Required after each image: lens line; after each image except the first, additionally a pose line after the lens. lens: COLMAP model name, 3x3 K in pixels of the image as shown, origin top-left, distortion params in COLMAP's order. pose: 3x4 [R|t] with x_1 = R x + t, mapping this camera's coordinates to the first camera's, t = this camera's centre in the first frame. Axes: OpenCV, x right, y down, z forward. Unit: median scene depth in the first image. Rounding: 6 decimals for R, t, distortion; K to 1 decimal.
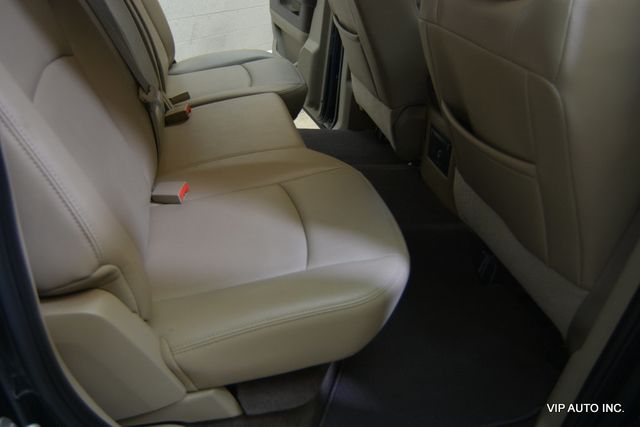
lens RADIAL K [[481.8, 0, 315.1], [0, 481.8, 211.3], [0, 0, 1]] dist [-0.021153, 0.002809]
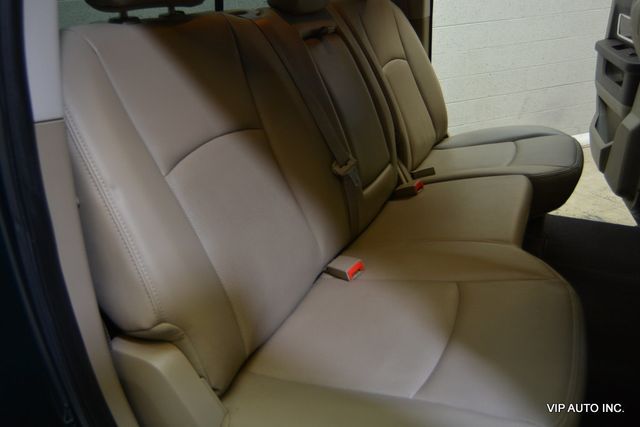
lens RADIAL K [[481.8, 0, 315.1], [0, 481.8, 211.3], [0, 0, 1]] dist [-0.021153, 0.002809]
pose [[0.756592, 0.123038, -0.642208, 0.179445], [-0.213678, 0.974740, -0.064991, -0.049970], [0.617989, 0.186397, 0.763771, 0.136785]]
